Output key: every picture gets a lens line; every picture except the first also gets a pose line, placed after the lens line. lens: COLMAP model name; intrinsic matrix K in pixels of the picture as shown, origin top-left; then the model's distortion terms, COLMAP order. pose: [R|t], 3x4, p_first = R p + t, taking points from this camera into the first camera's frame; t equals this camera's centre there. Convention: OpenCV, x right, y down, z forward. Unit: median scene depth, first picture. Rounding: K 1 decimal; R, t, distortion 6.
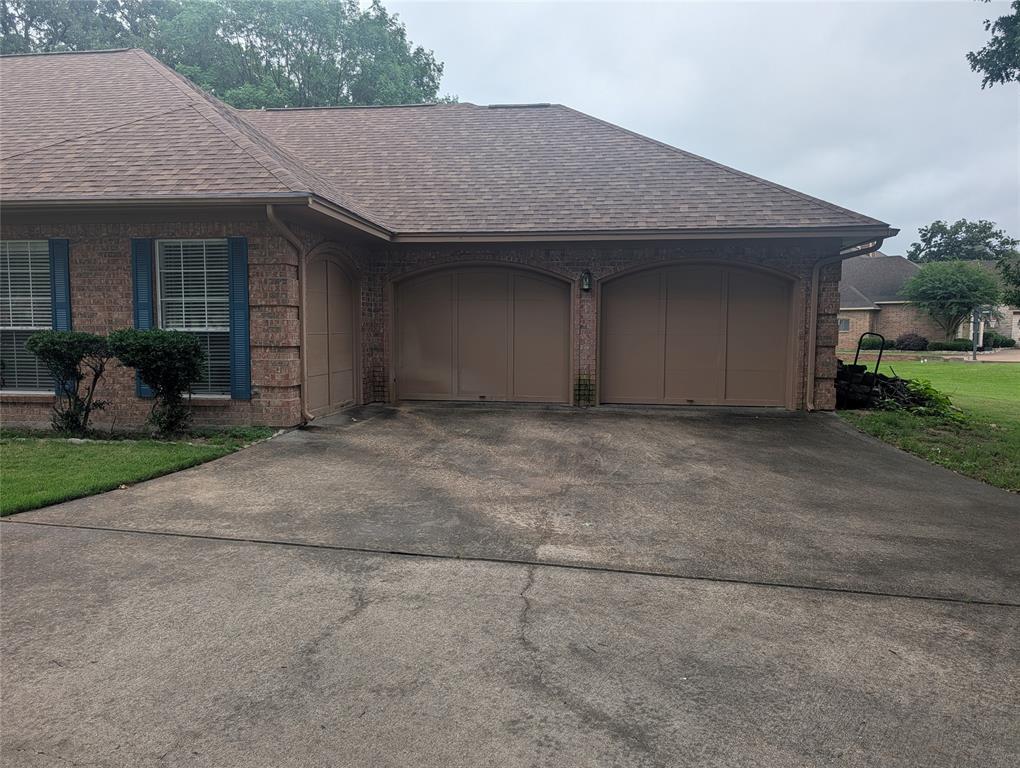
lens RADIAL K [[725.2, 0, 511.9], [0, 725.2, 388.7], [0, 0, 1]] dist [0.071398, -0.100413]
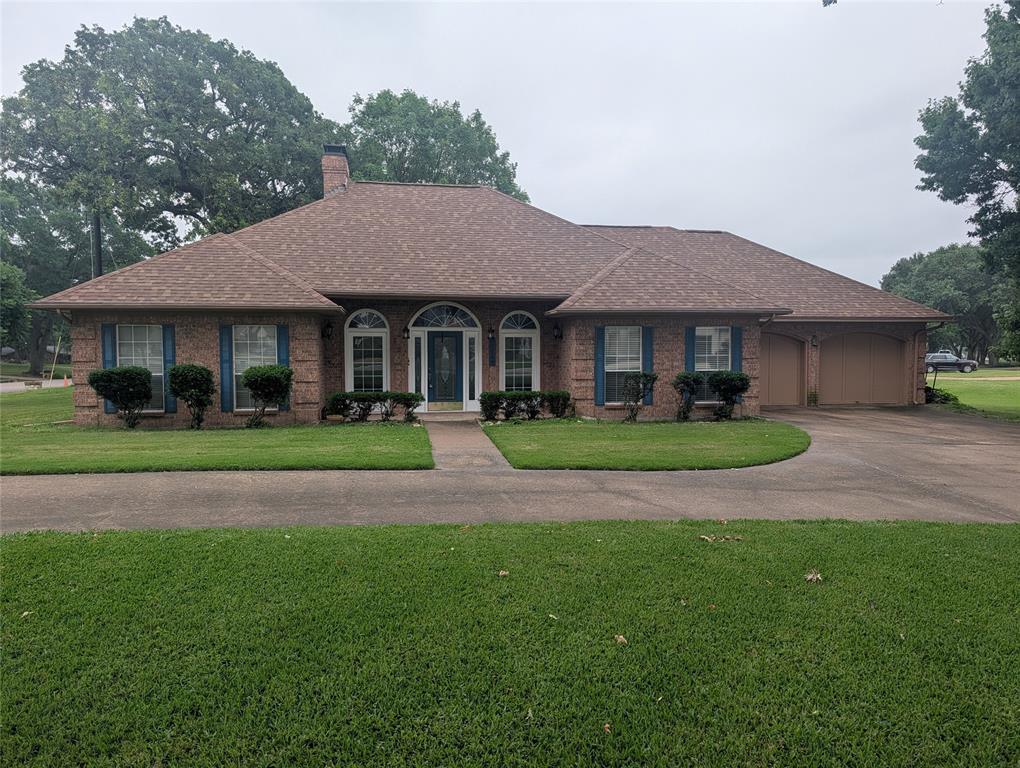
lens RADIAL K [[725.2, 0, 511.9], [0, 725.2, 388.7], [0, 0, 1]] dist [0.071398, -0.100413]
pose [[0.959630, -0.020577, 0.280511, -1.243571], [0.030447, 0.999060, -0.030871, 0.014607], [-0.279612, 0.038166, 0.959354, -0.649992]]
